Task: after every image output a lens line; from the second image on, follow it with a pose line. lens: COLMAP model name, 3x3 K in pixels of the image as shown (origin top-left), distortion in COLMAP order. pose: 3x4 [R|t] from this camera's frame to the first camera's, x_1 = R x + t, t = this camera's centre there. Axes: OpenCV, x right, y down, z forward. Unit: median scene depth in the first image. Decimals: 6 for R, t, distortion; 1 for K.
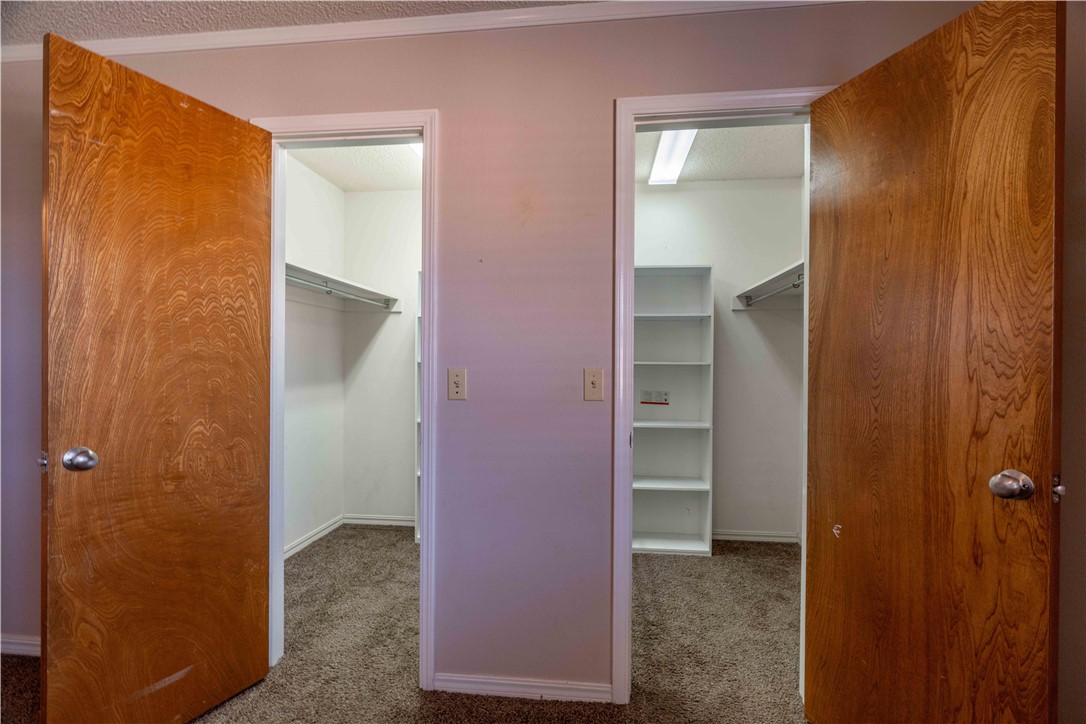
lens RADIAL K [[487.8, 0, 545.0], [0, 487.8, 364.0], [0, 0, 1]] dist [-0.008847, 0.003035]
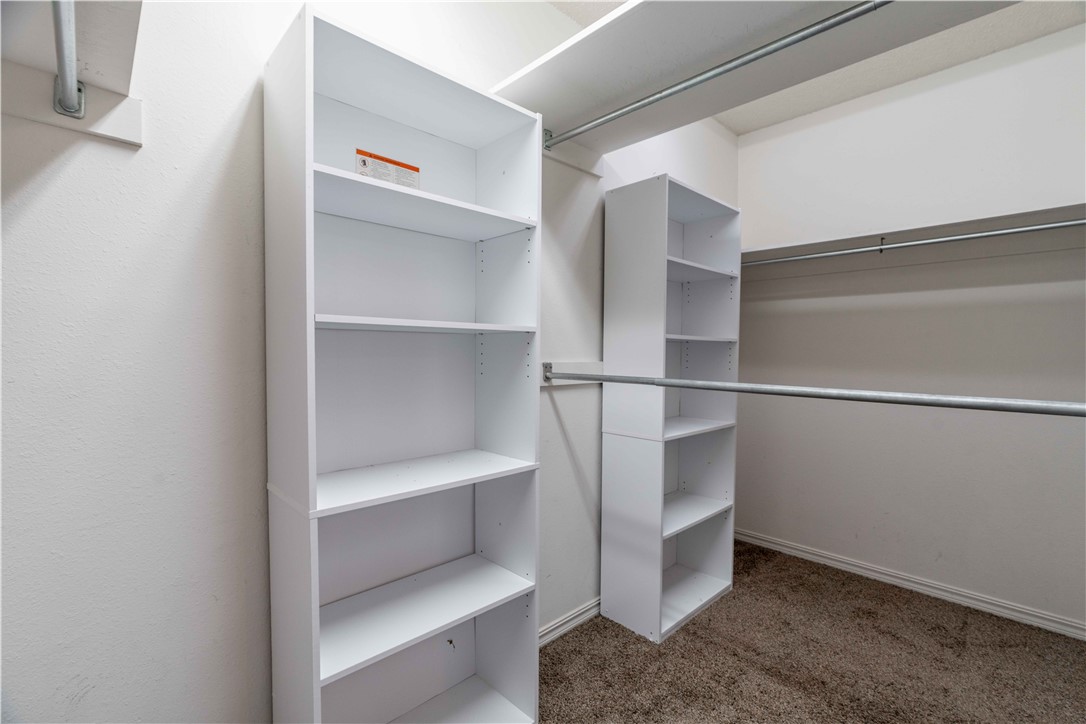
lens RADIAL K [[487.8, 0, 541.6], [0, 487.8, 365.4], [0, 0, 1]] dist [-0.008847, 0.003035]
pose [[0.650762, -0.031964, 0.758609, -0.420851], [0.000526, 0.999132, 0.041647, 0.012526], [-0.759281, -0.026703, 0.650214, 0.737579]]
